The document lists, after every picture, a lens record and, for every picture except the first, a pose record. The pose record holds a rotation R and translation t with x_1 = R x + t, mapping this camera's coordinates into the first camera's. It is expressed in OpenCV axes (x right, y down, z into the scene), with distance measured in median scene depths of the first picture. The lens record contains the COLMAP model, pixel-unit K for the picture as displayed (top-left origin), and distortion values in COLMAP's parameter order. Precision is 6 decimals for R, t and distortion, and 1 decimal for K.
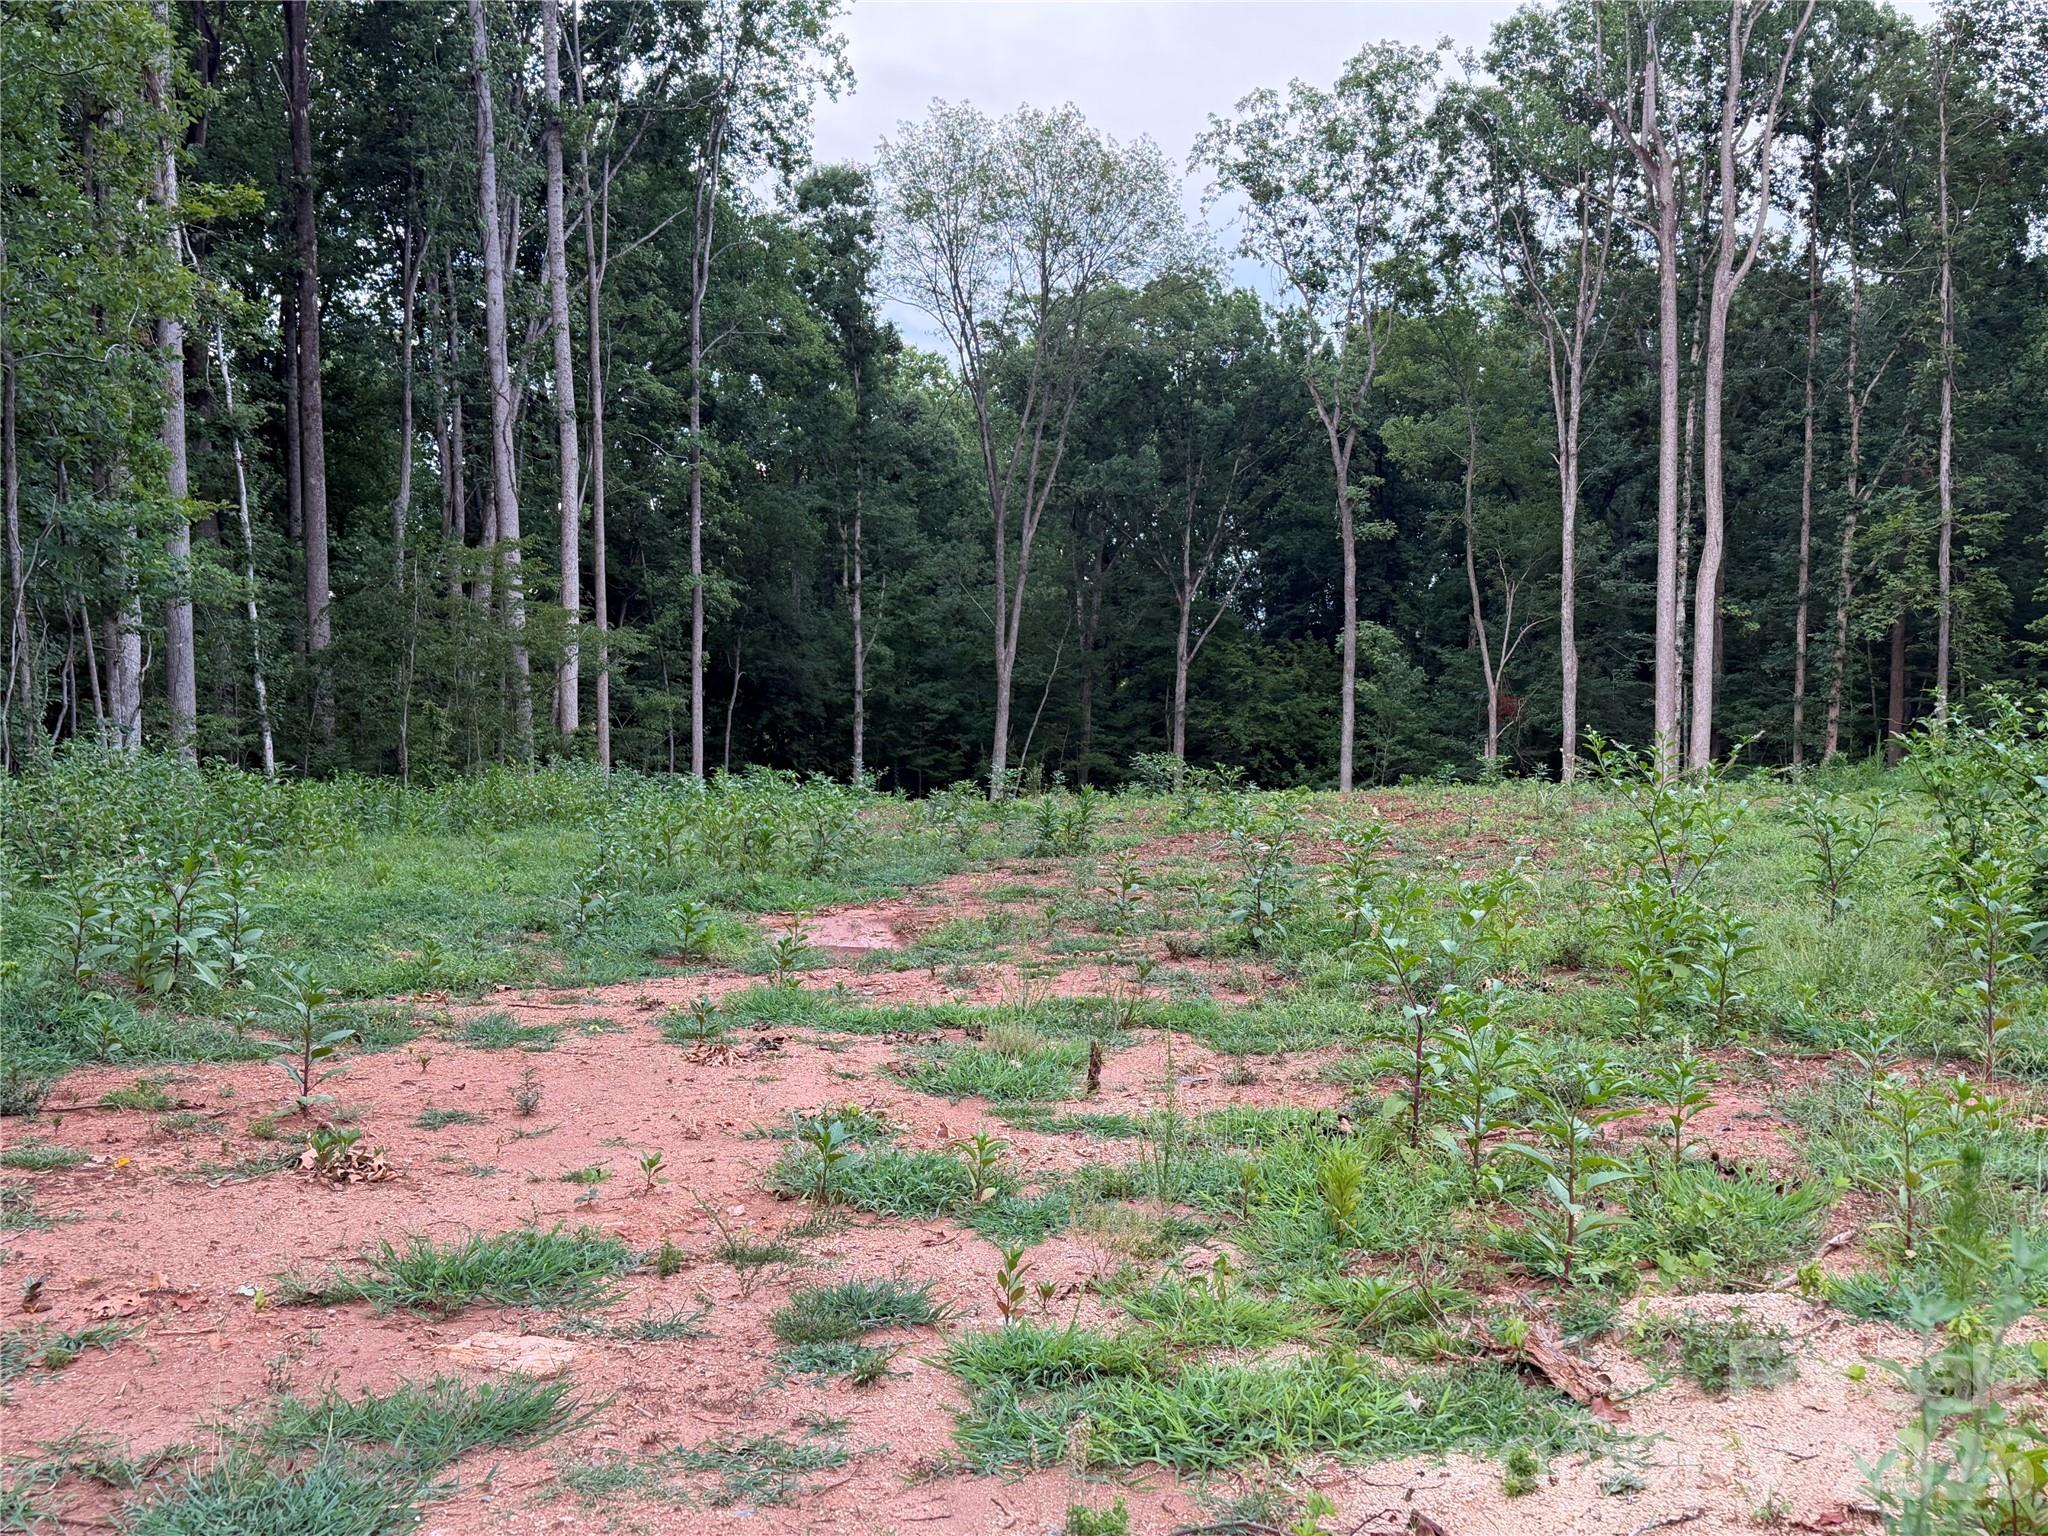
lens RADIAL K [[2043.5, 0, 1027.4], [0, 2043.5, 794.7], [0, 0, 1]] dist [0.199208, -0.444061]
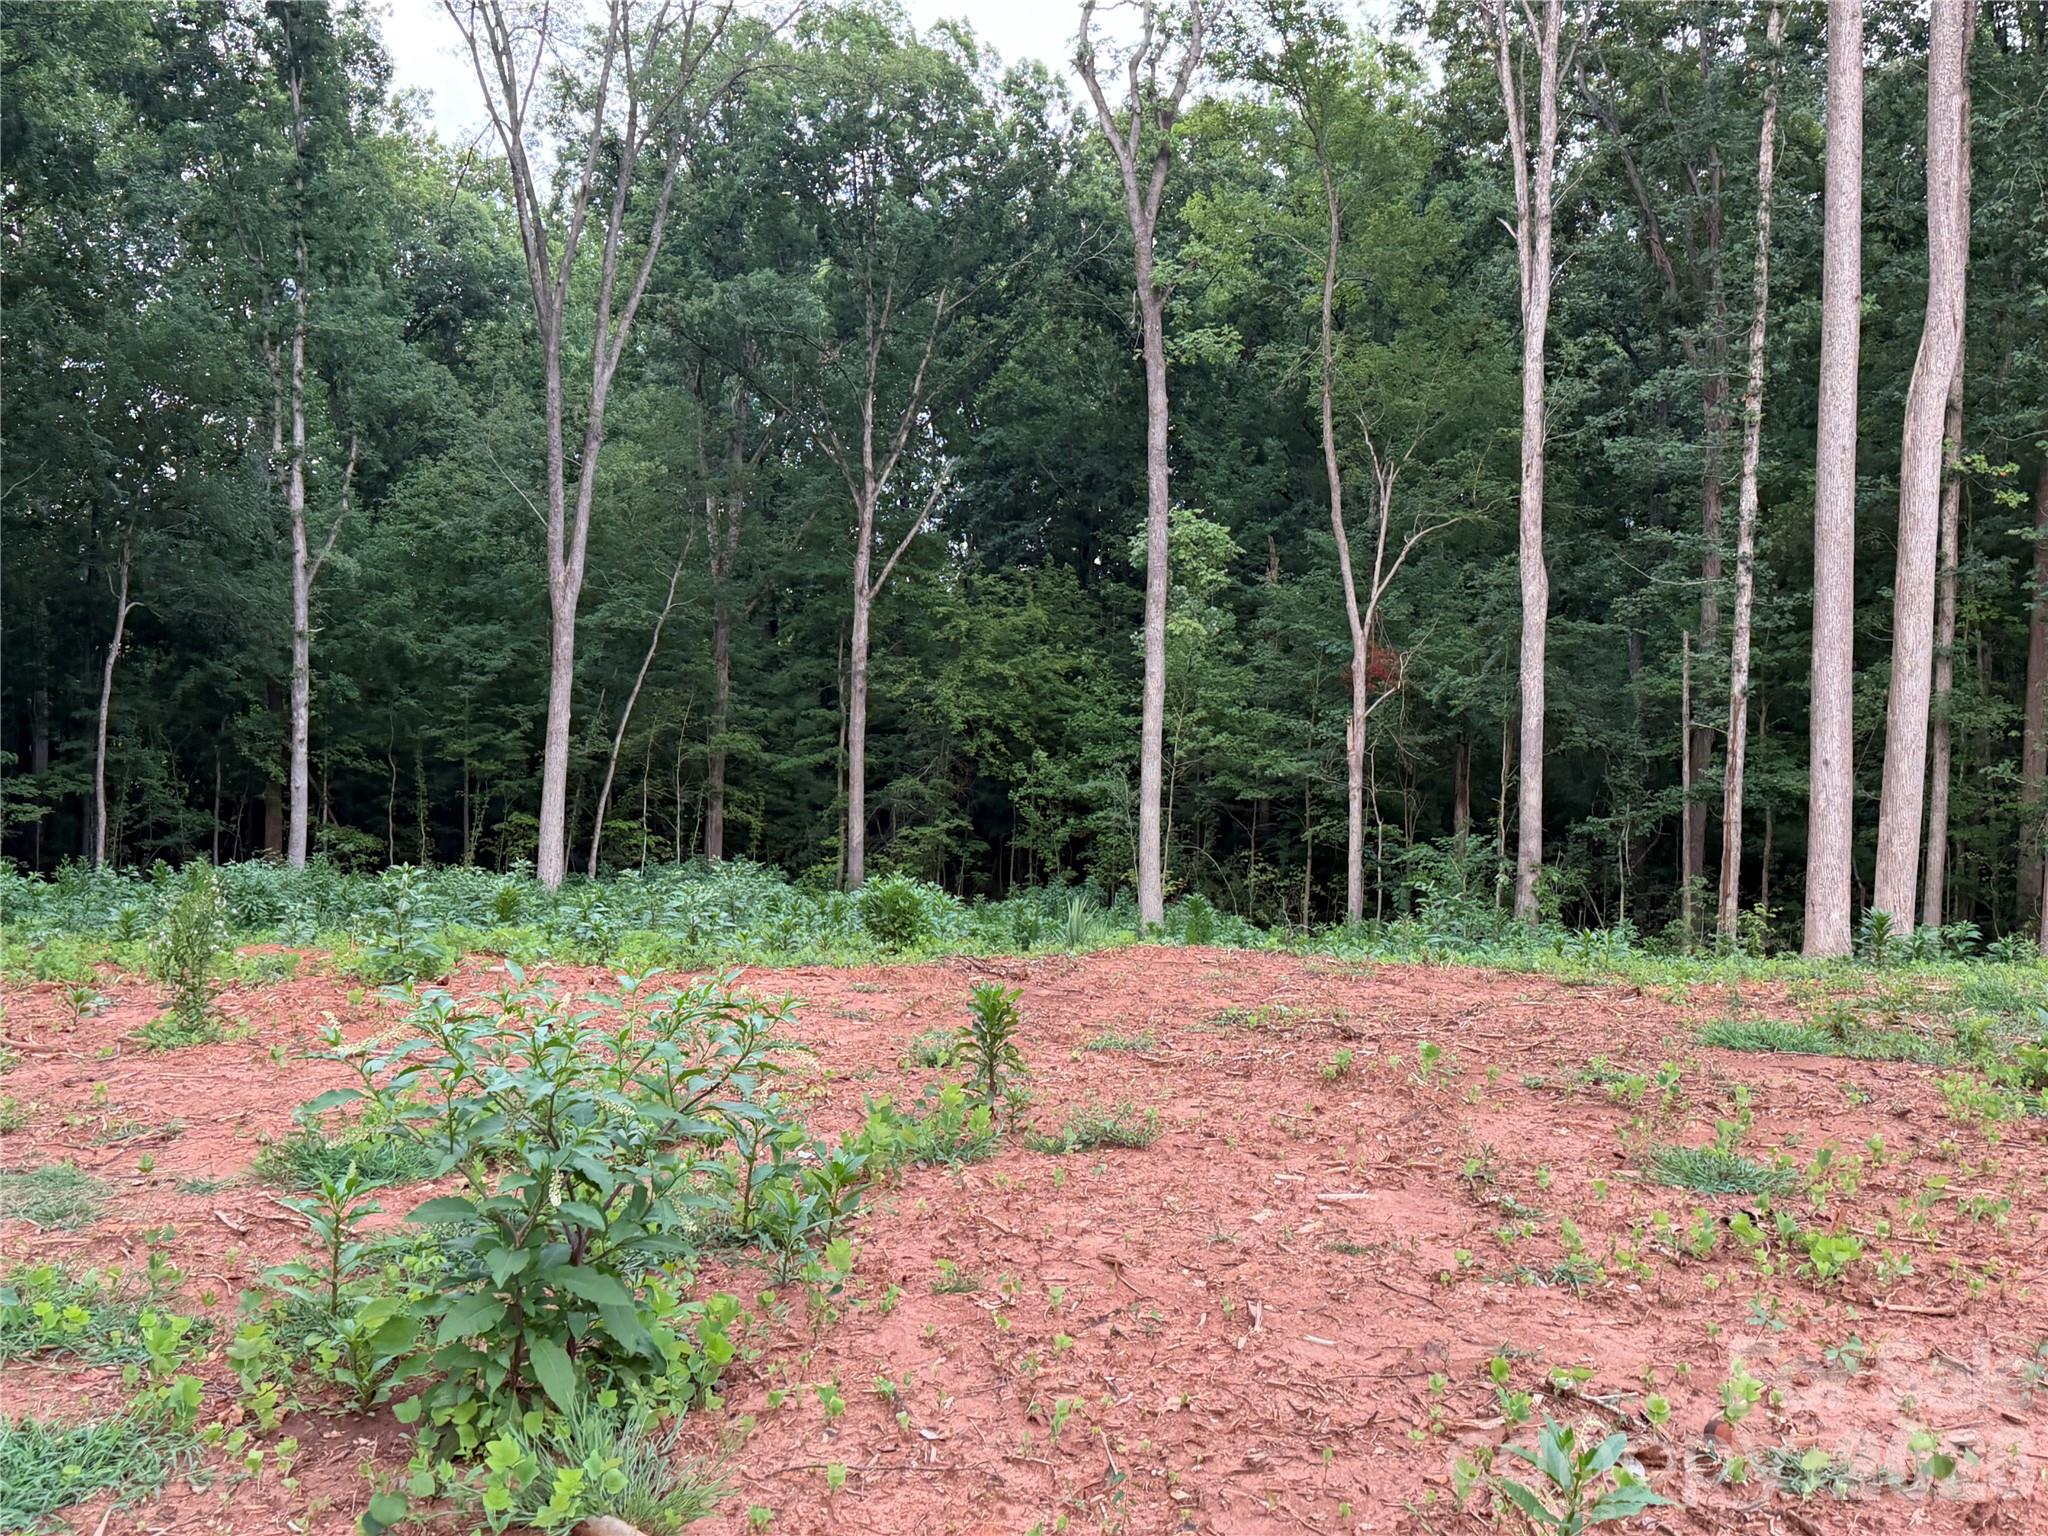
lens RADIAL K [[2048.5, 0, 1012.6], [0, 2048.5, 755.2], [0, 0, 1]] dist [0.180237, -0.358872]
pose [[0.989345, -0.002253, 0.145570, 0.035383], [0.002523, 0.999995, -0.001670, -0.016296], [-0.145566, 0.002019, 0.989347, 0.440988]]
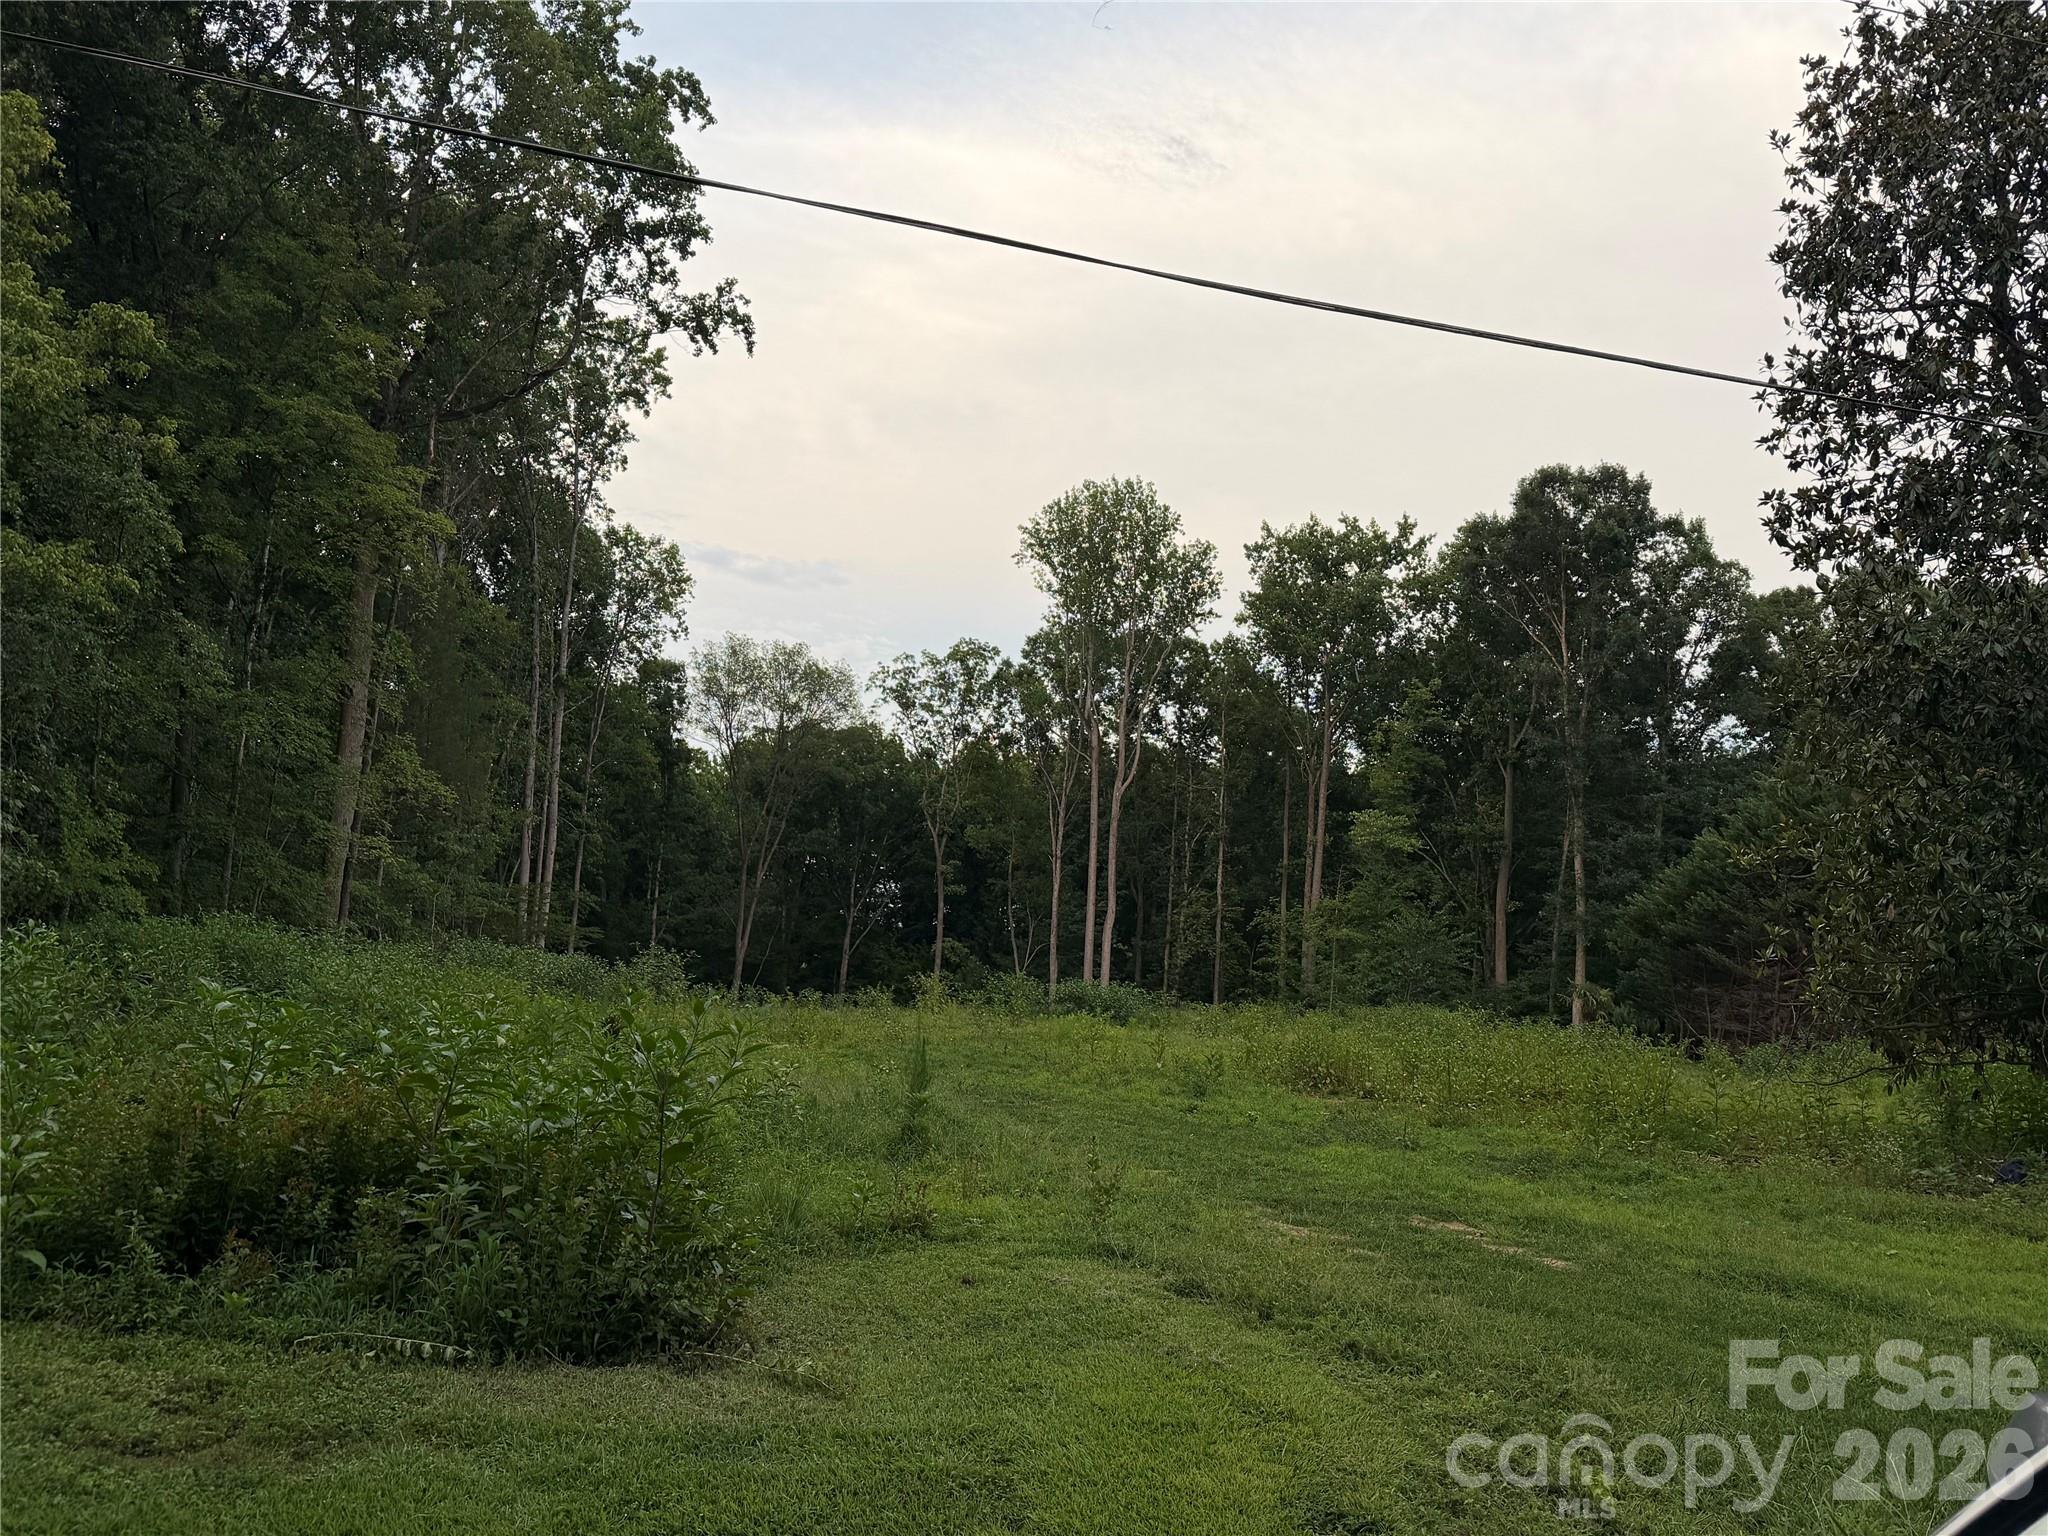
lens RADIAL K [[1691.1, 0, 1010.9], [0, 1691.1, 771.2], [0, 0, 1]] dist [0.203085, -0.459649]
pose [[0.983270, 0.076158, 0.165467, -0.040837], [-0.046728, 0.983464, -0.174974, 0.030548], [-0.176057, 0.164315, 0.970569, -0.489345]]
